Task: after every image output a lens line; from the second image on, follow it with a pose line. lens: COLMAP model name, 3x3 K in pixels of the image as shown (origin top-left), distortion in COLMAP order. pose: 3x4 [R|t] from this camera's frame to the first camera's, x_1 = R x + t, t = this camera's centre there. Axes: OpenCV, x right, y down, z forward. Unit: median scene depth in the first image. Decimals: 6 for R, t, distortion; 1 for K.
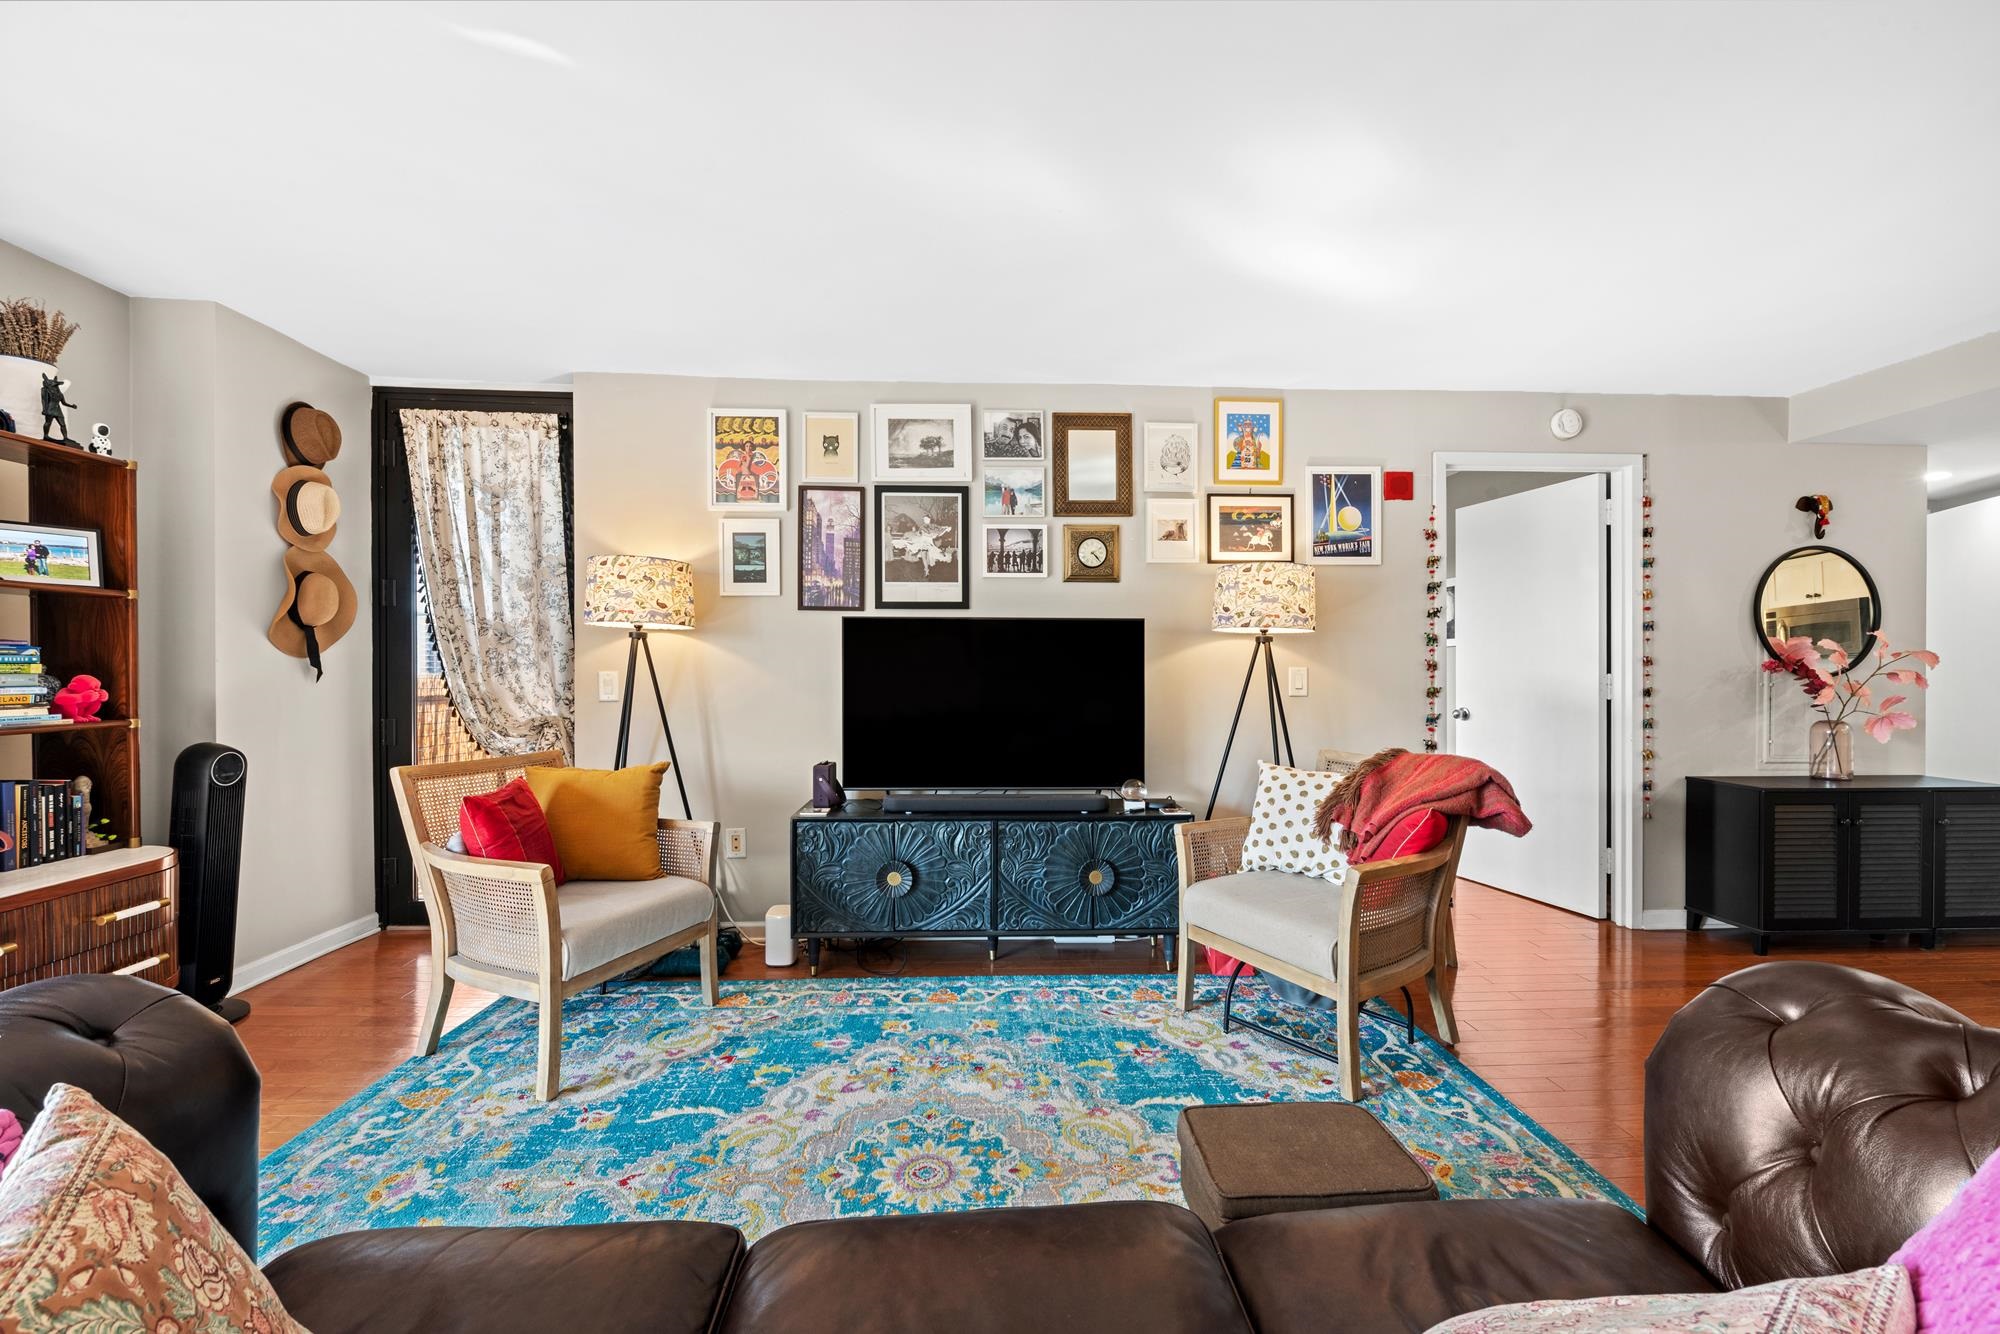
lens RADIAL K [[800.2, 0, 1000.1], [0, 800.2, 682.0], [0, 0, 1]] dist [-0.008186, 0.000214]
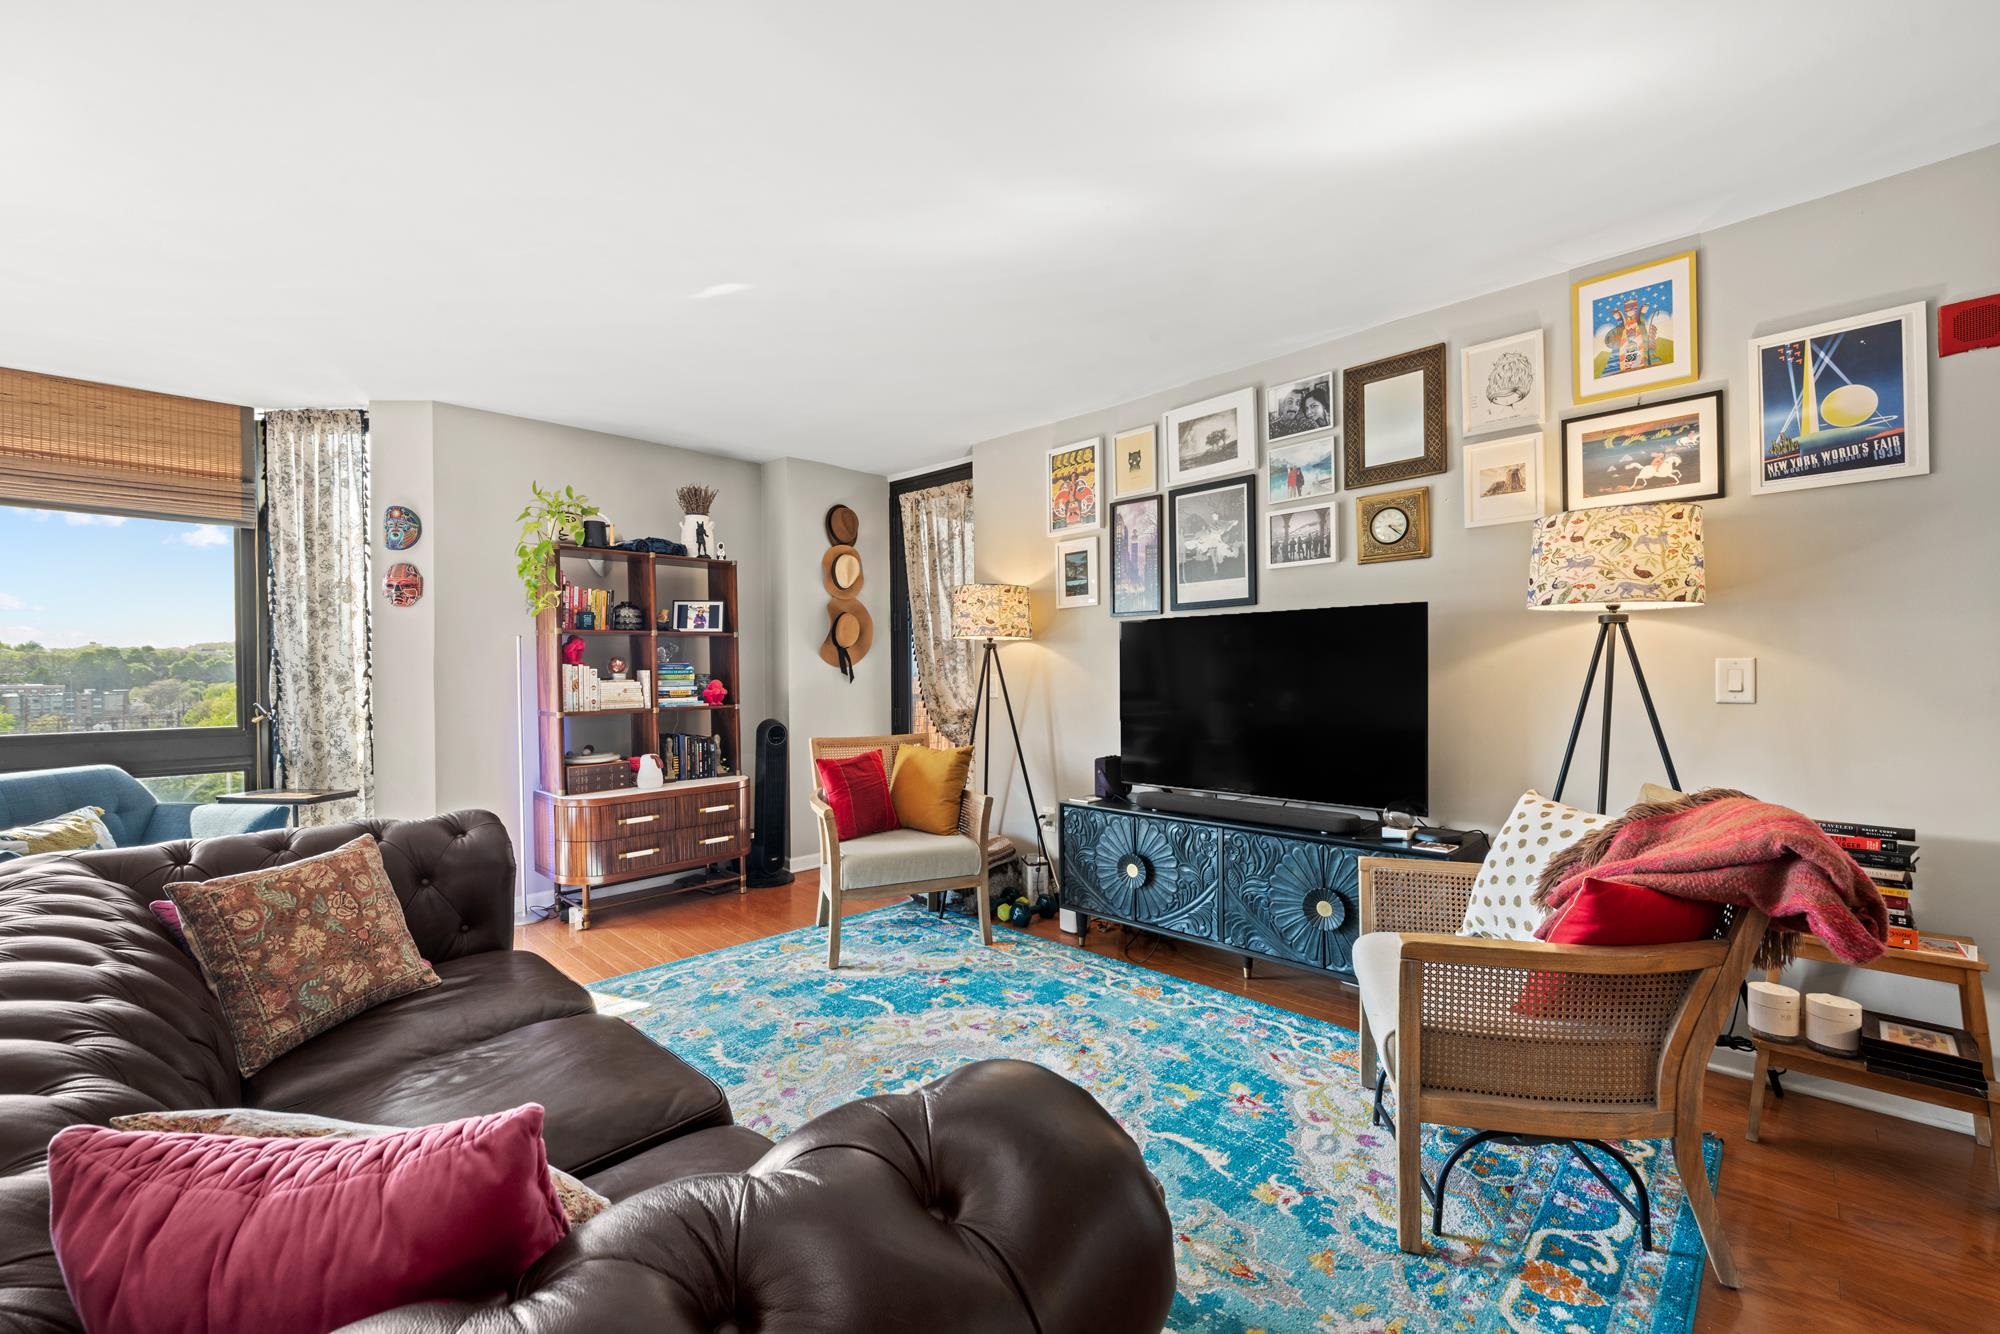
lens RADIAL K [[803.2, 0, 1006.0], [0, 803.2, 685.3], [0, 0, 1]] dist [-0.008029, -0.000622]
pose [[0.682762, 0.000595, -0.730641, 0.453905], [0.003247, 0.999987, 0.003849, -0.000783], [0.730634, -0.005000, 0.682751, 0.141641]]
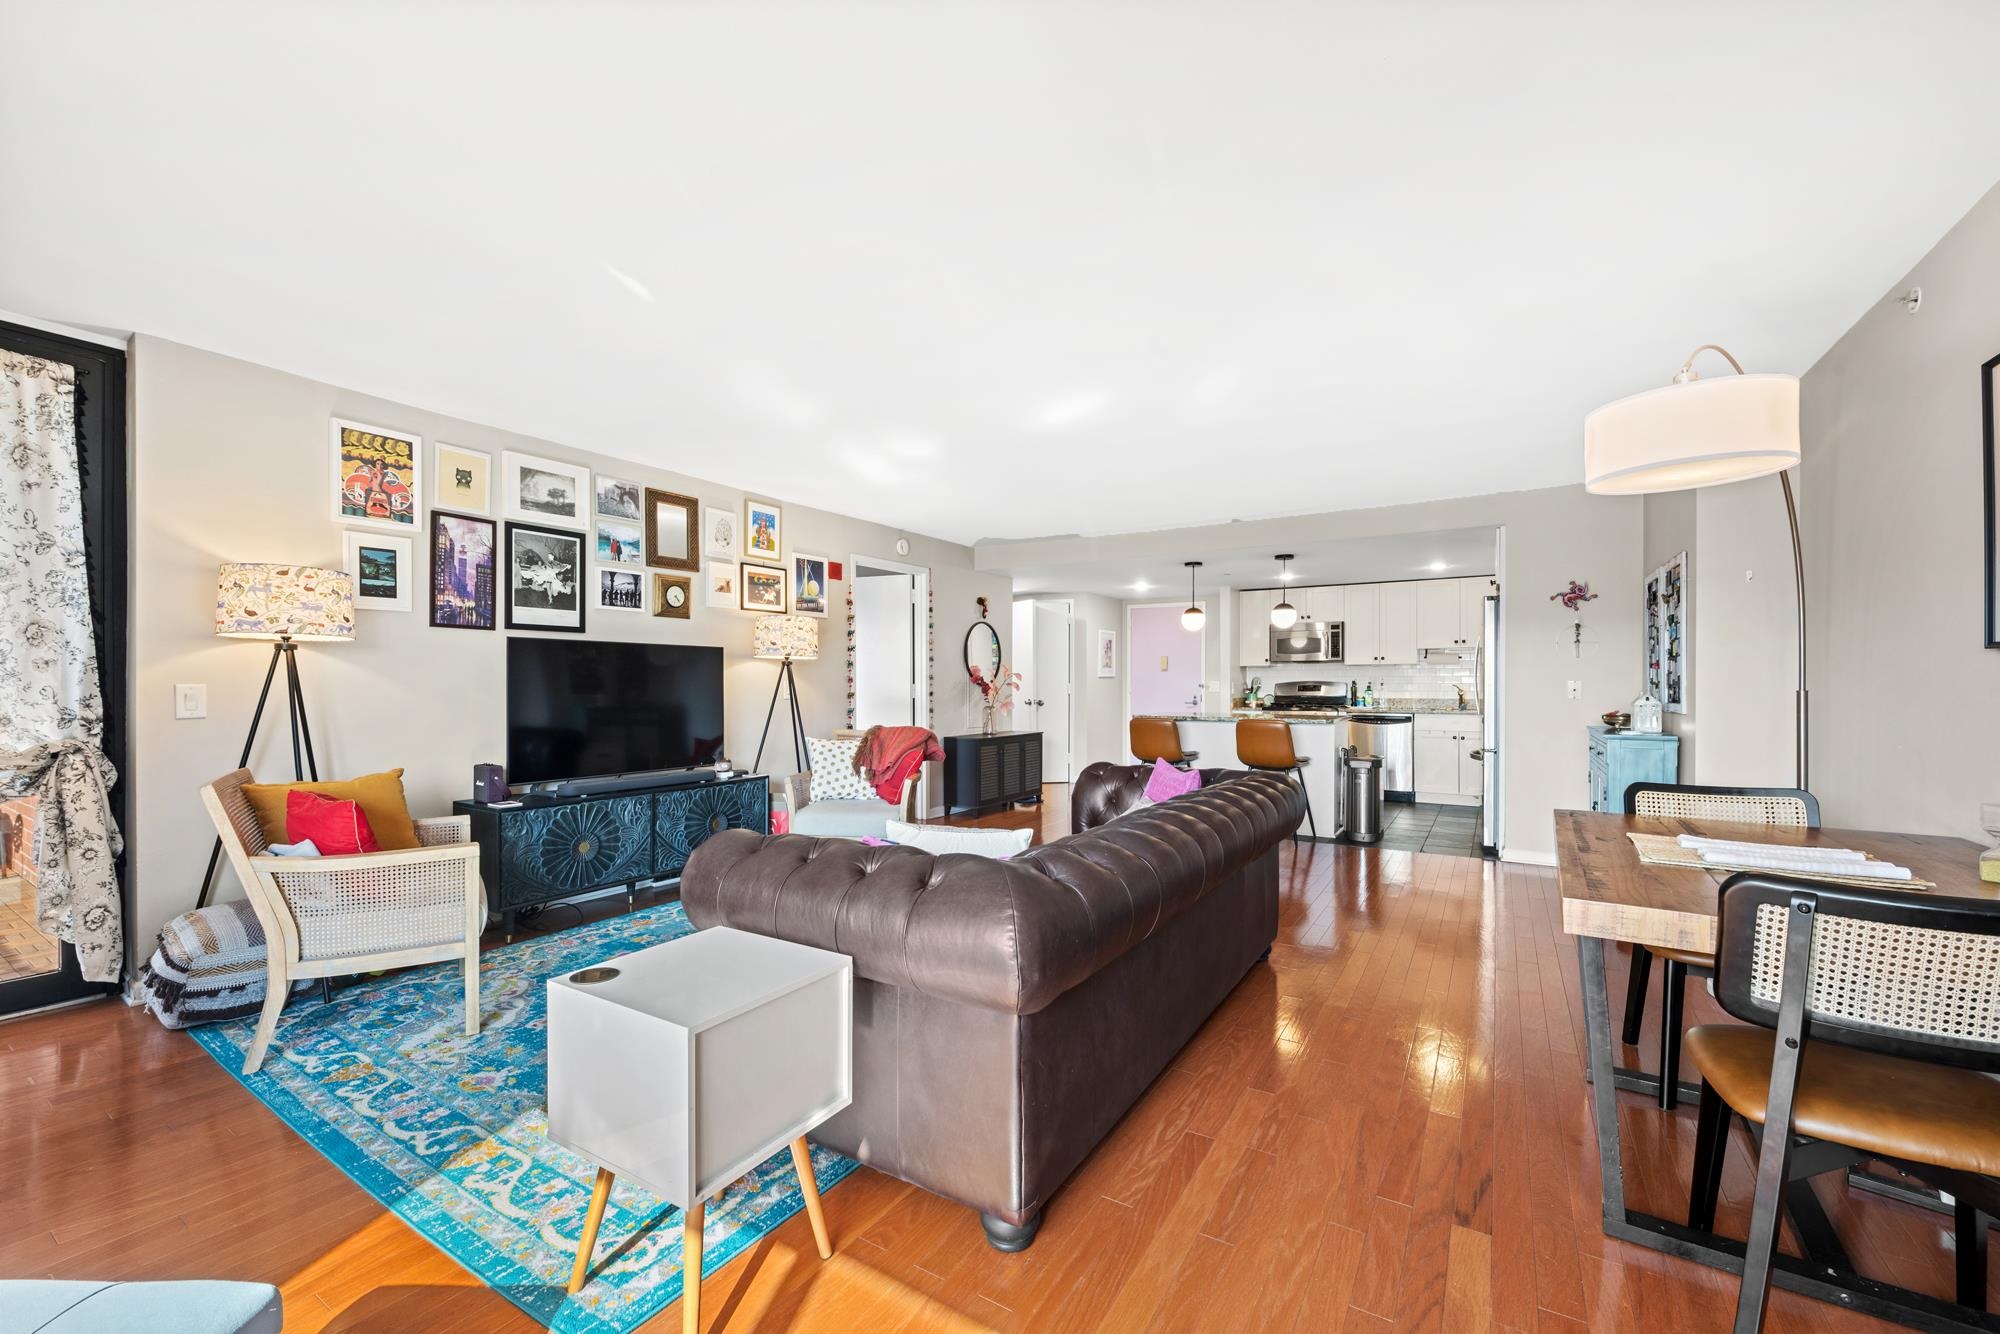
lens RADIAL K [[800.2, 0, 1000.1], [0, 800.2, 682.0], [0, 0, 1]] dist [-0.008186, 0.000214]
pose [[0.568109, -0.000046, 0.822953, -0.696159], [0.007245, 0.999962, -0.004945, -0.004519], [-0.822921, 0.008772, 0.568088, -0.231565]]
